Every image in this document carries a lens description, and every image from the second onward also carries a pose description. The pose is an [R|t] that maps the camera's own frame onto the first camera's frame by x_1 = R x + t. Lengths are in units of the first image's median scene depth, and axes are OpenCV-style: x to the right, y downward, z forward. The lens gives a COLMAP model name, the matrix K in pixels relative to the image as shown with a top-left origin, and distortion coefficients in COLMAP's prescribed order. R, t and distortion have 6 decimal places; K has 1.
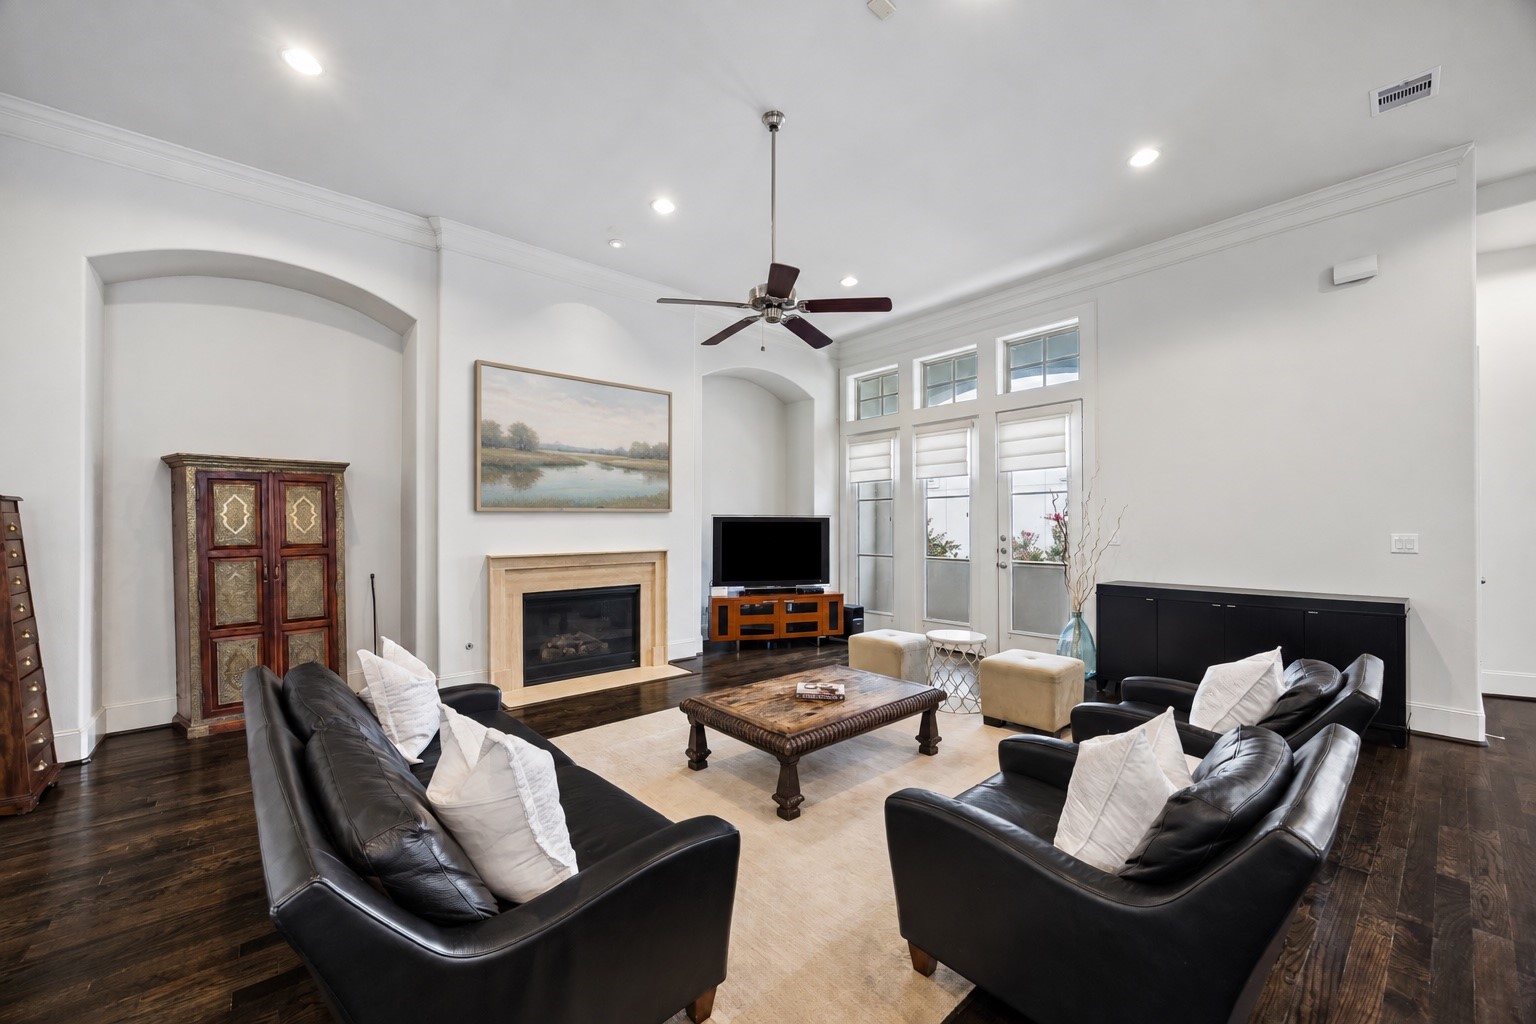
lens RADIAL K [[600.8, 0, 777.4], [0, 600.8, 522.7], [0, 0, 1]] dist [-0.003720, -0.000479]
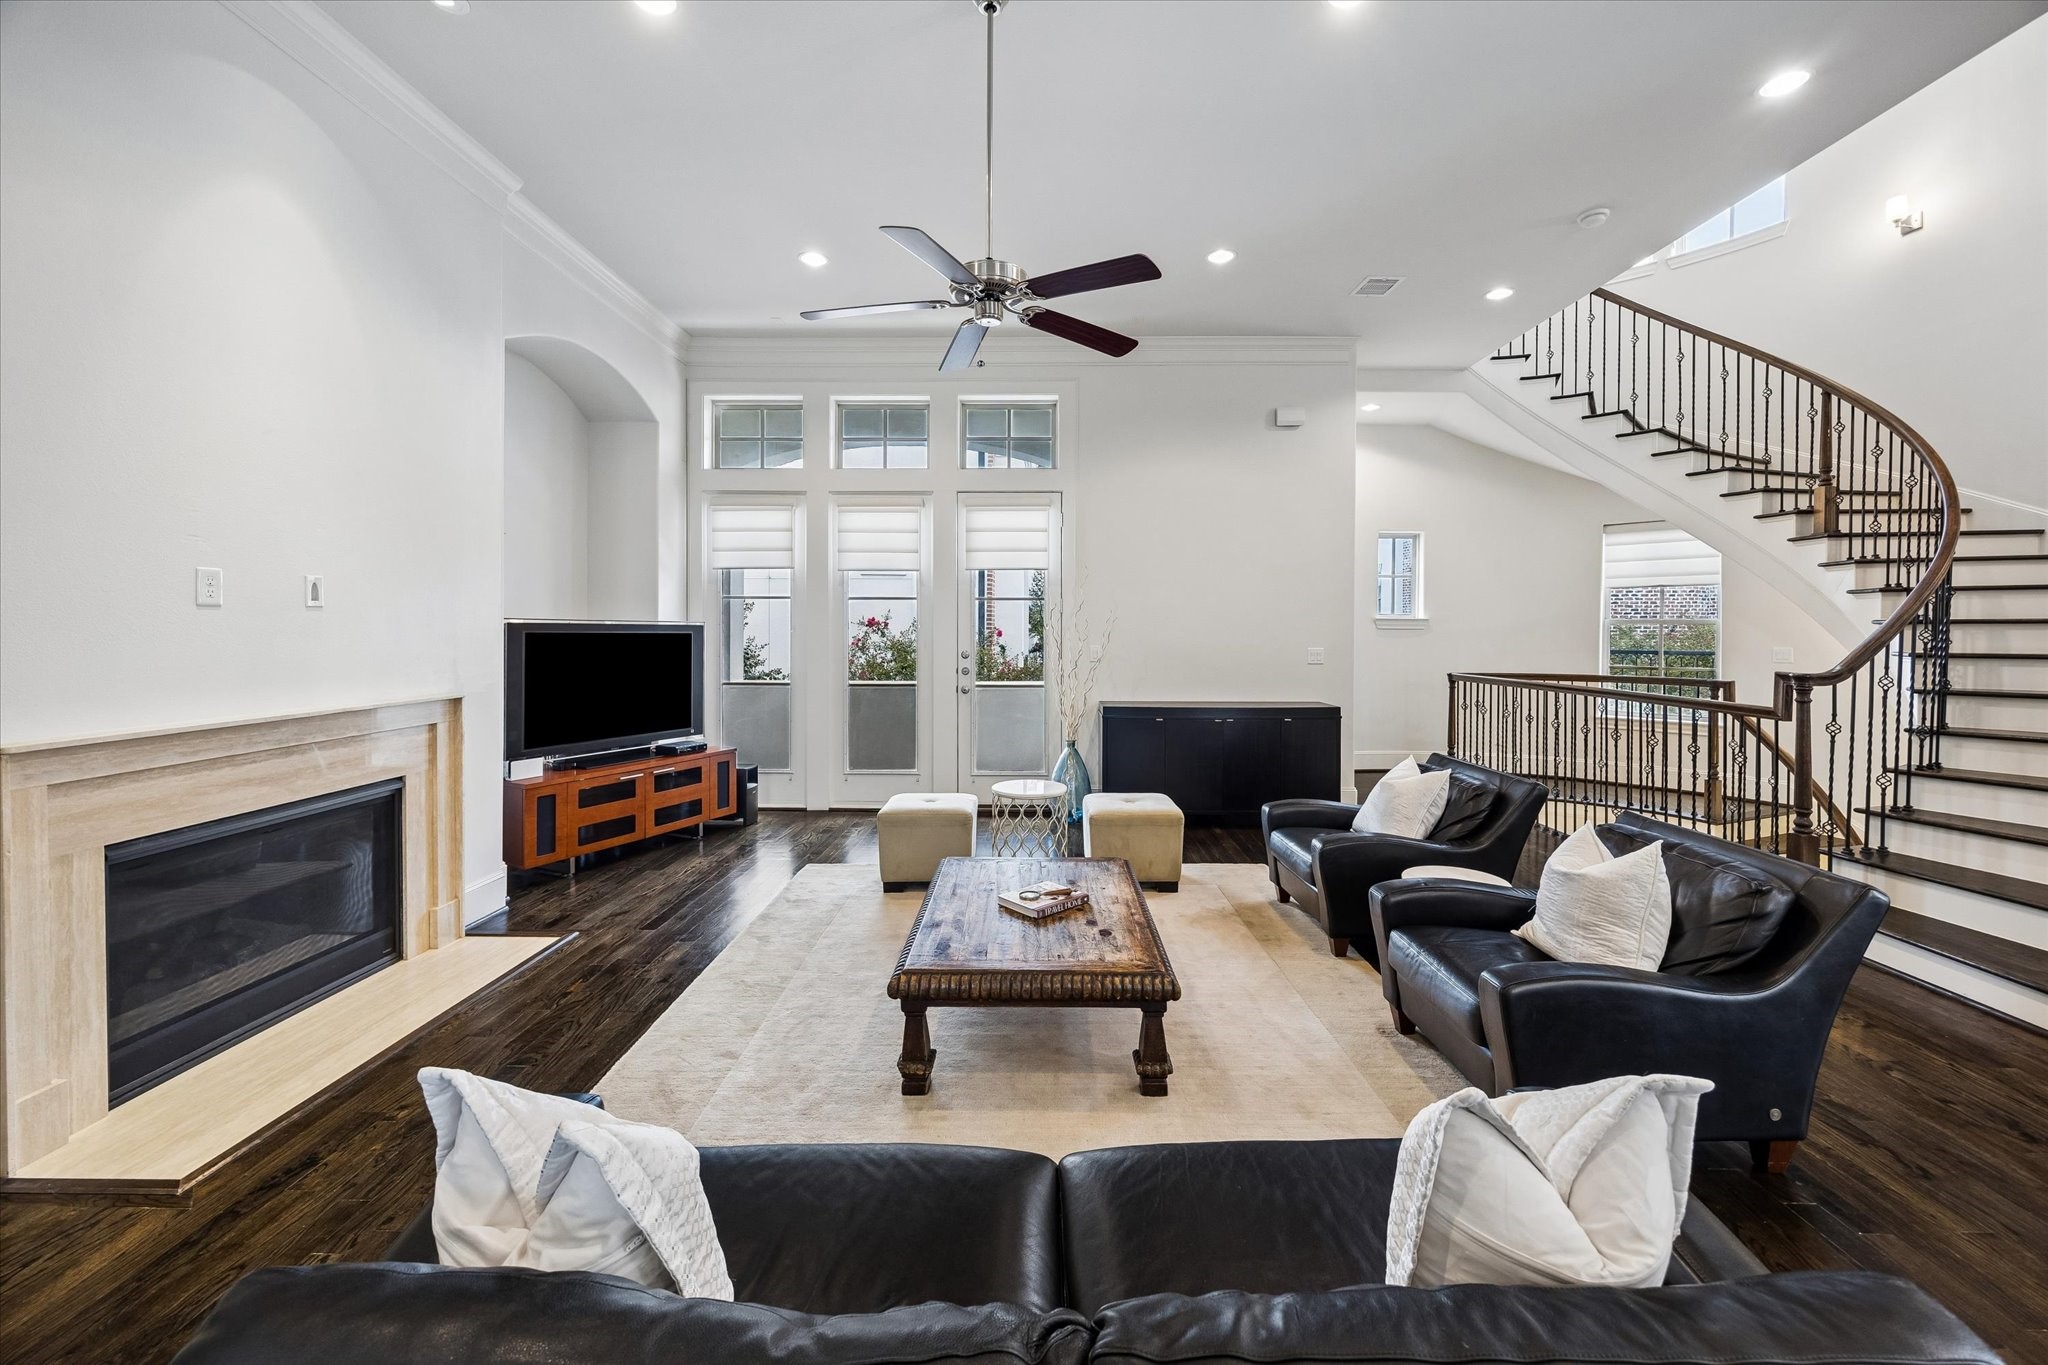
lens RADIAL K [[801.0, 0, 1058.4], [0, 801.0, 636.2], [0, 0, 1]] dist [-0.003720, -0.000479]
pose [[0.657020, -0.002683, 0.753869, -0.317049], [-0.011004, 0.999853, 0.013148, -0.013186], [-0.753793, -0.016934, 0.656893, 0.217329]]
